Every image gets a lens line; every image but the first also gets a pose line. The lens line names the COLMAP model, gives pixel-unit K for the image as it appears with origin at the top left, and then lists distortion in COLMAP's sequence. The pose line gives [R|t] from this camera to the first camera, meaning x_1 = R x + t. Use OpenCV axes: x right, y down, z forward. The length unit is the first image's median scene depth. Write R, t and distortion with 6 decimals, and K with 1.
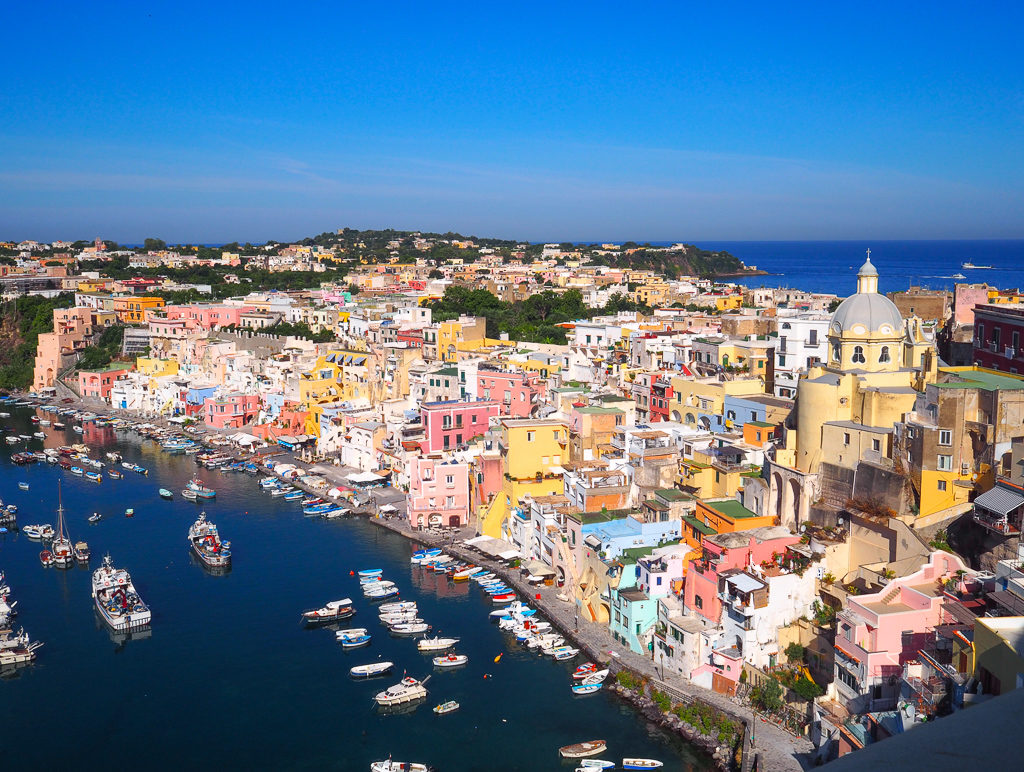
lens RADIAL K [[1014.8, 0, 512.0], [0, 1014.8, 386.0], [0, 0, 1]] dist [0.022243, 0.006721]
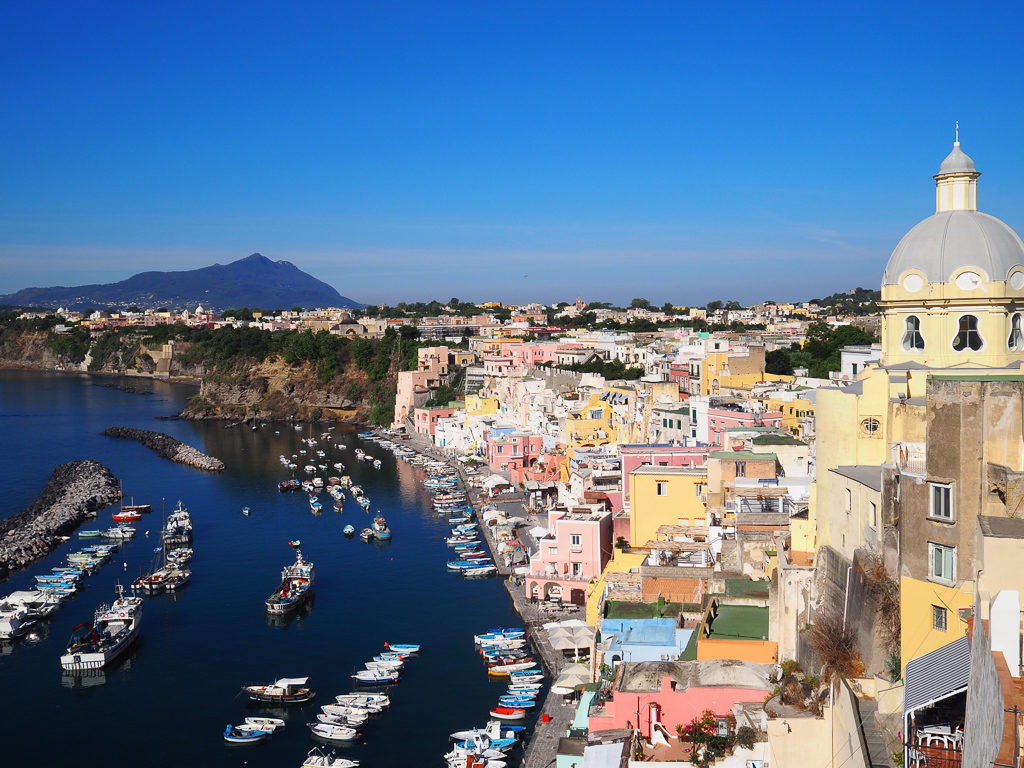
lens RADIAL K [[1025.0, 0, 512.0], [0, 1025.0, 384.0], [0, 0, 1]] dist [-0.007636, -0.006904]
pose [[0.877854, 0.020060, -0.478509, 0.206752], [-0.051366, 0.997303, -0.052425, 0.014909], [0.476167, 0.070601, 0.876516, 0.242437]]
